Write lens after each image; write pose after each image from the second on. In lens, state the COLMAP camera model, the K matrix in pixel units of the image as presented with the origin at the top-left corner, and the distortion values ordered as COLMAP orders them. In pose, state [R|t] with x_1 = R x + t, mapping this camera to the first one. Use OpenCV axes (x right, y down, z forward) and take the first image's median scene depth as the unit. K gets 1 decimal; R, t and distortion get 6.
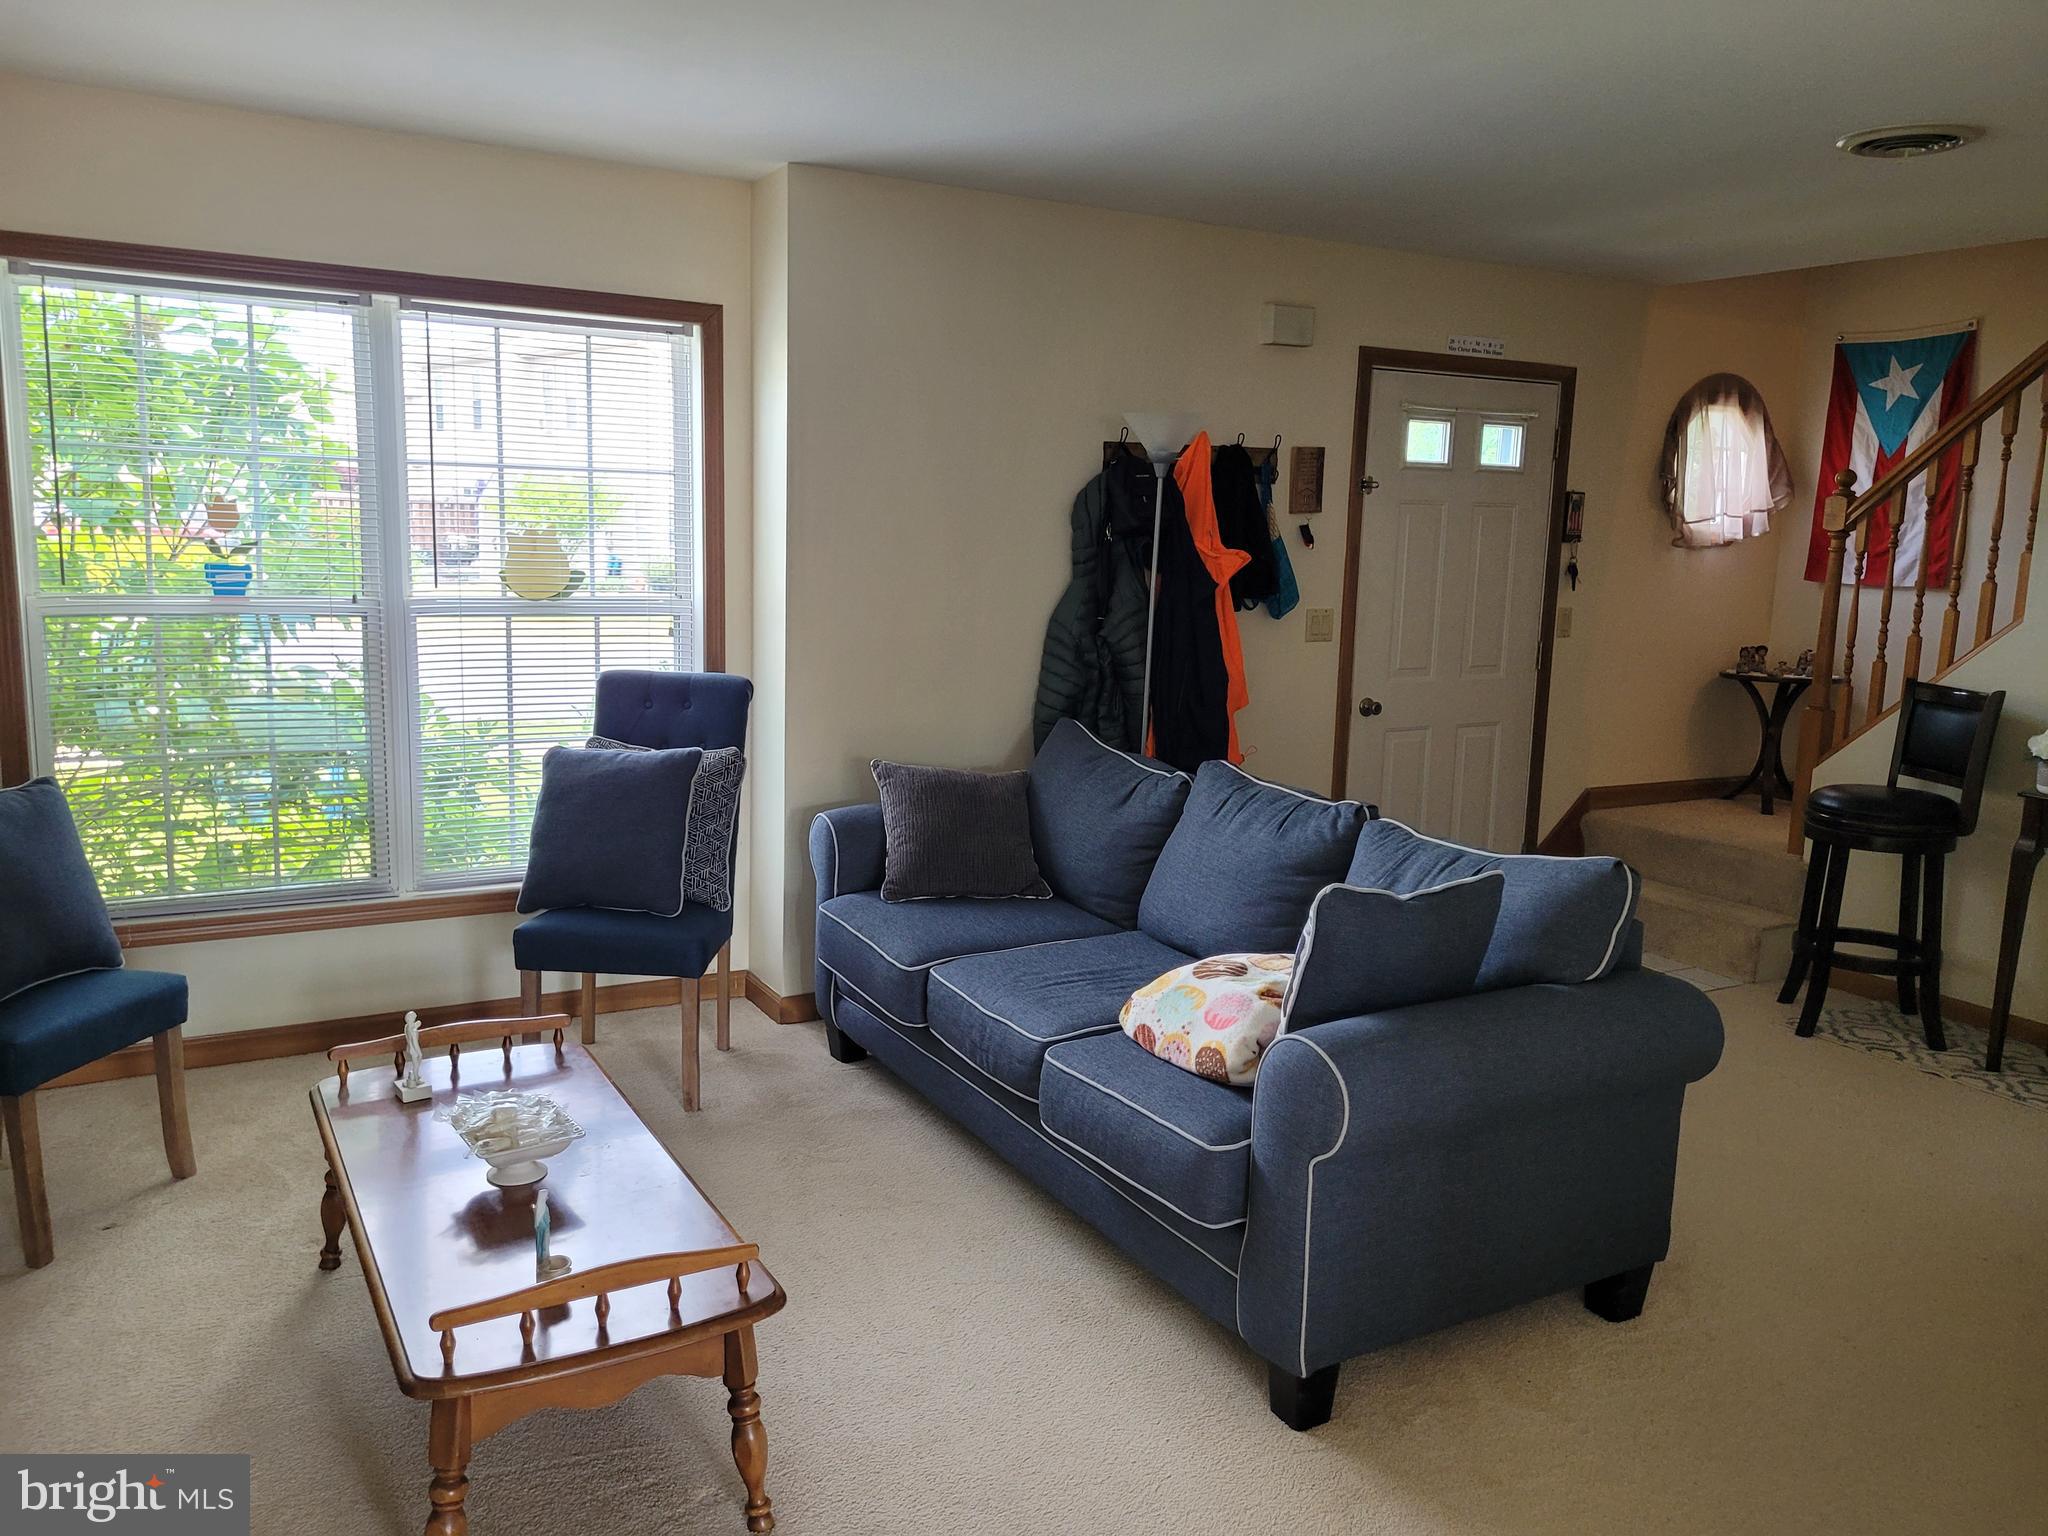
lens RADIAL K [[1539.8, 0, 1033.2], [0, 1539.8, 758.9], [0, 0, 1]] dist [0.037003, -0.034478]
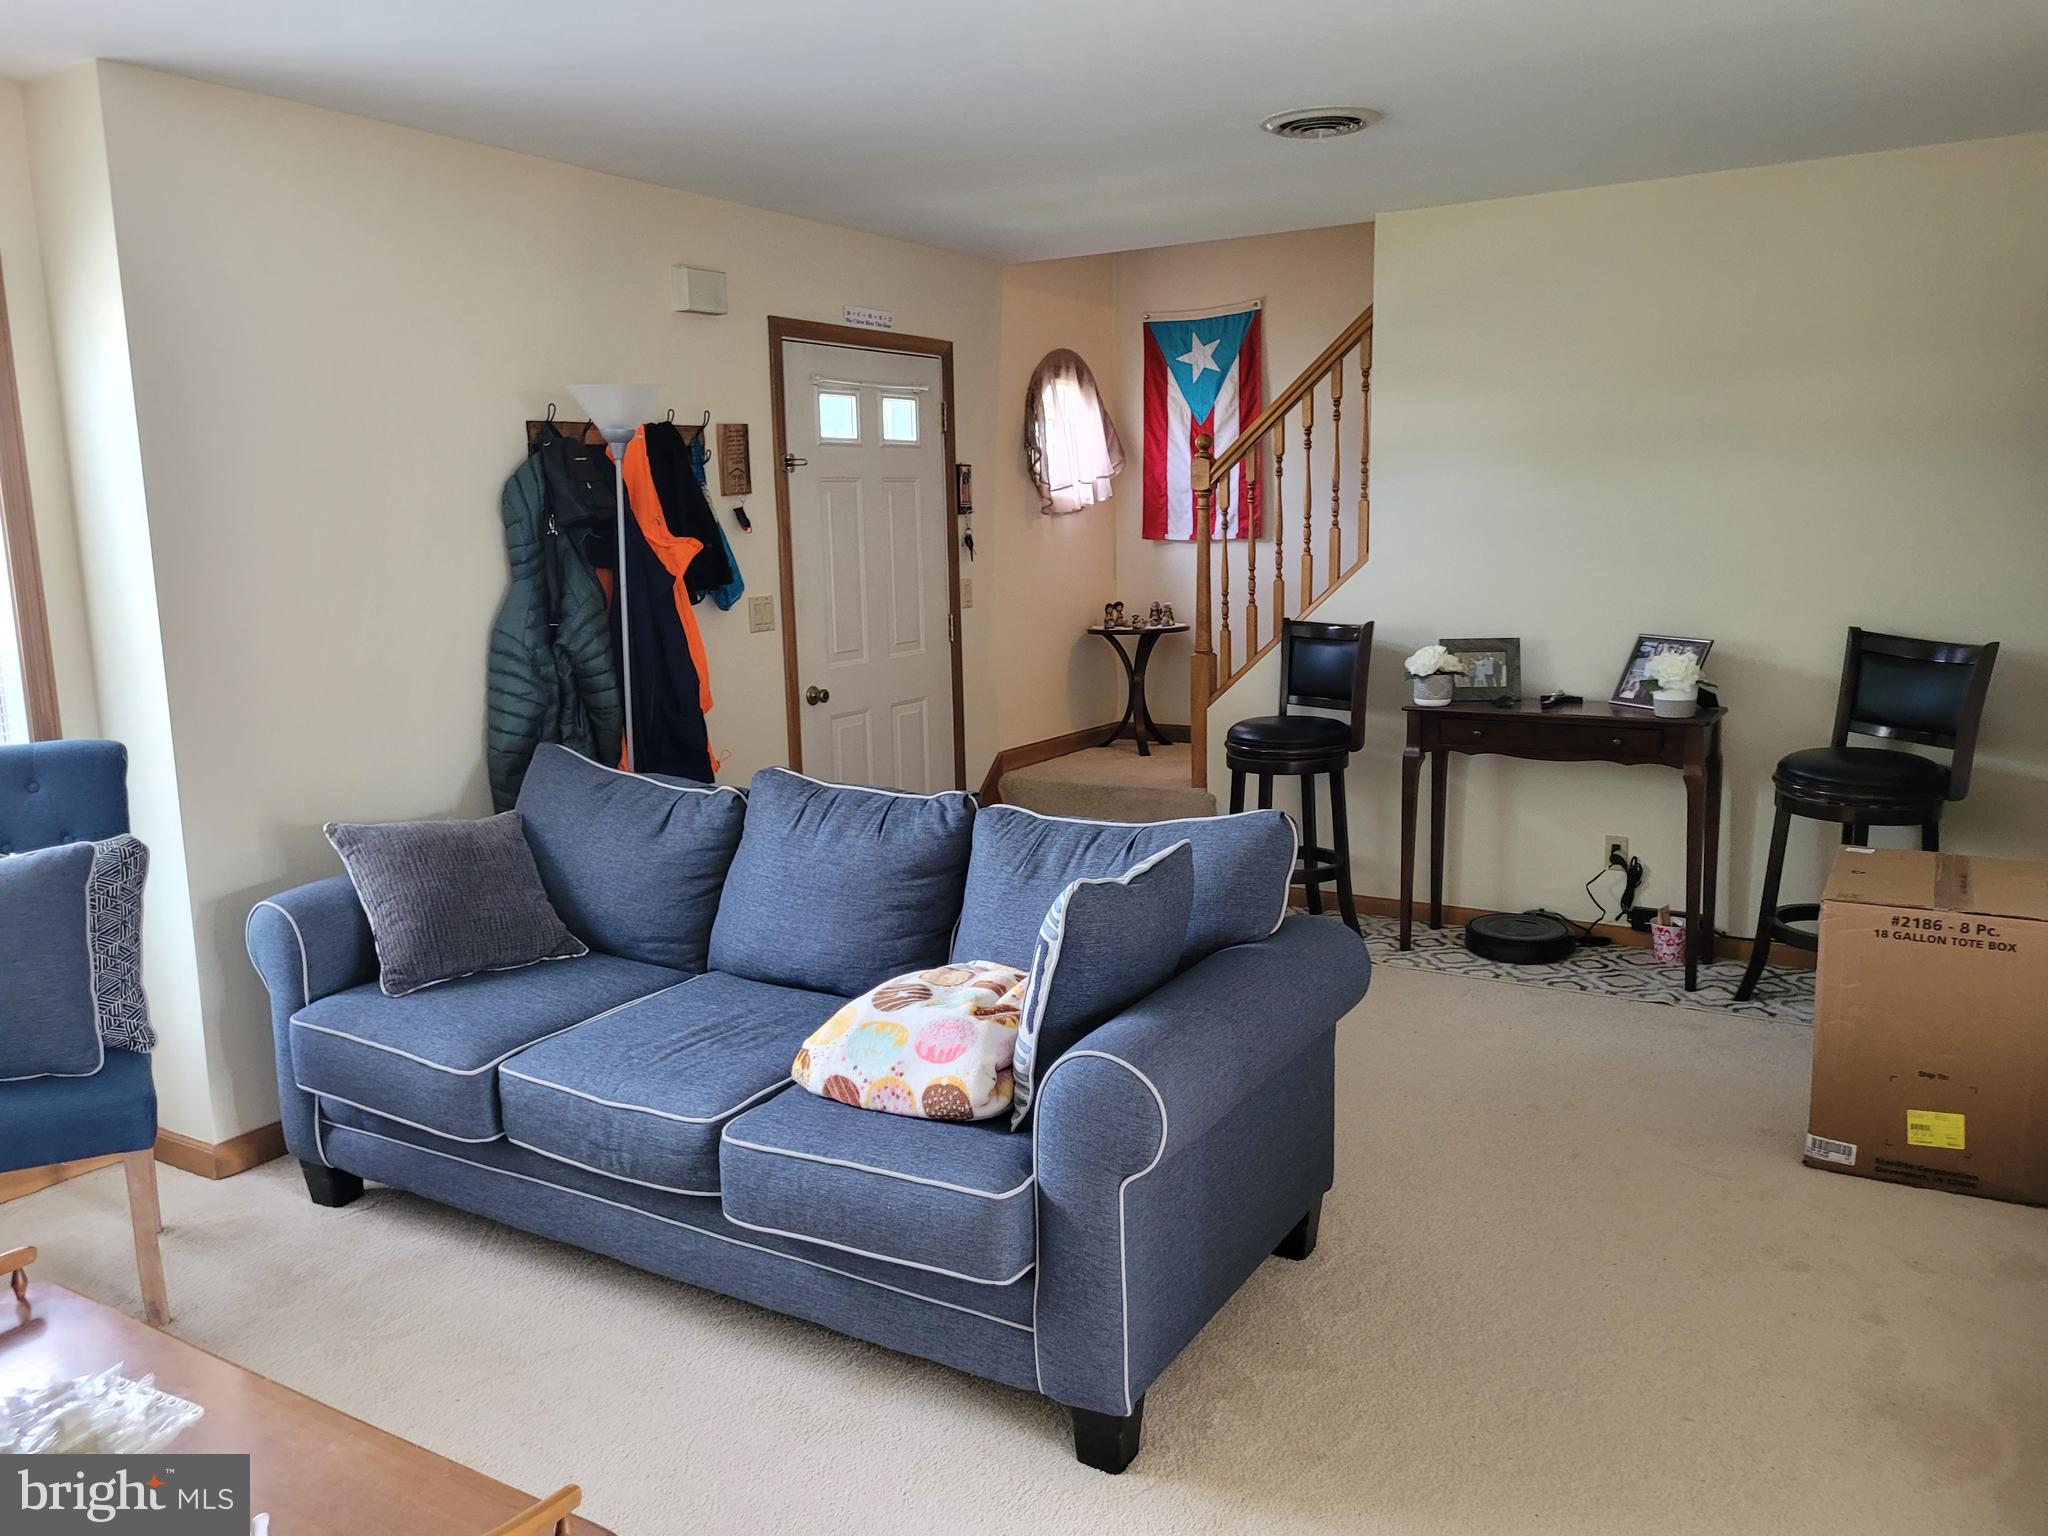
lens RADIAL K [[1539.8, 0, 1012.4], [0, 1539.8, 760.9], [0, 0, 1]] dist [0.037003, -0.034478]
pose [[0.876702, -0.126320, 0.464151, -0.146066], [0.123392, 0.991675, 0.036820, -0.015739], [-0.464938, 0.024992, 0.884990, 0.115977]]
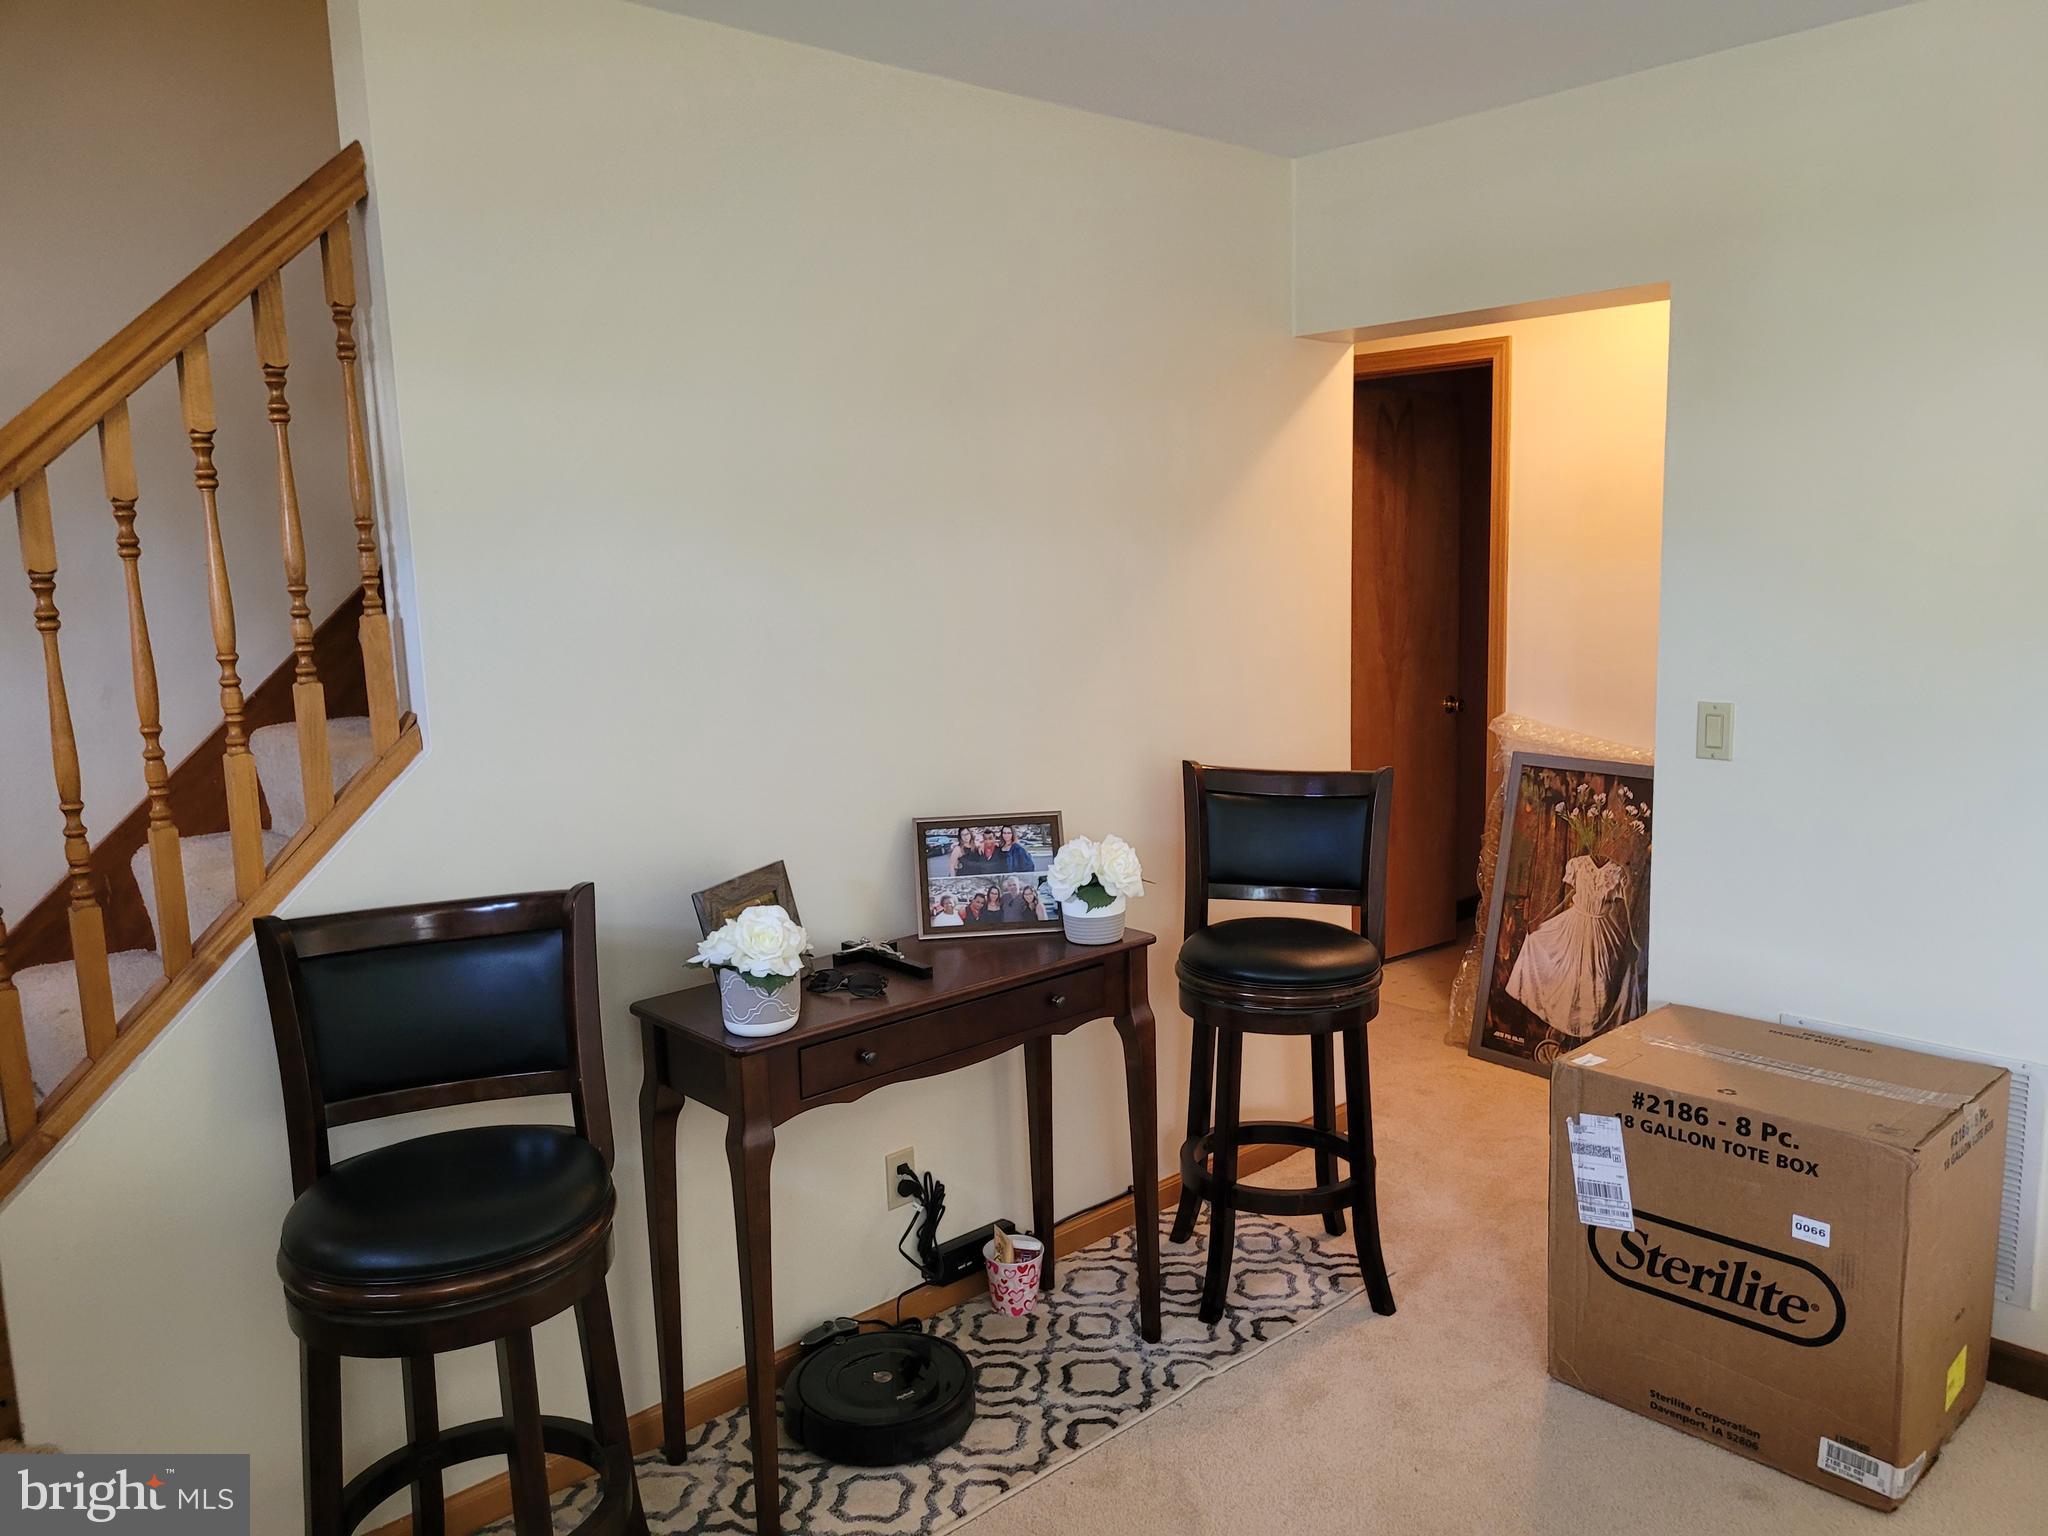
lens RADIAL K [[1539.8, 0, 1024.9], [0, 1539.8, 771.5], [0, 0, 1]] dist [0.037003, -0.034478]
pose [[-0.227355, -0.163278, 0.960026, 0.109772], [0.180956, 0.961590, 0.206398, -0.152035], [-0.956851, 0.220648, -0.189076, 0.923513]]
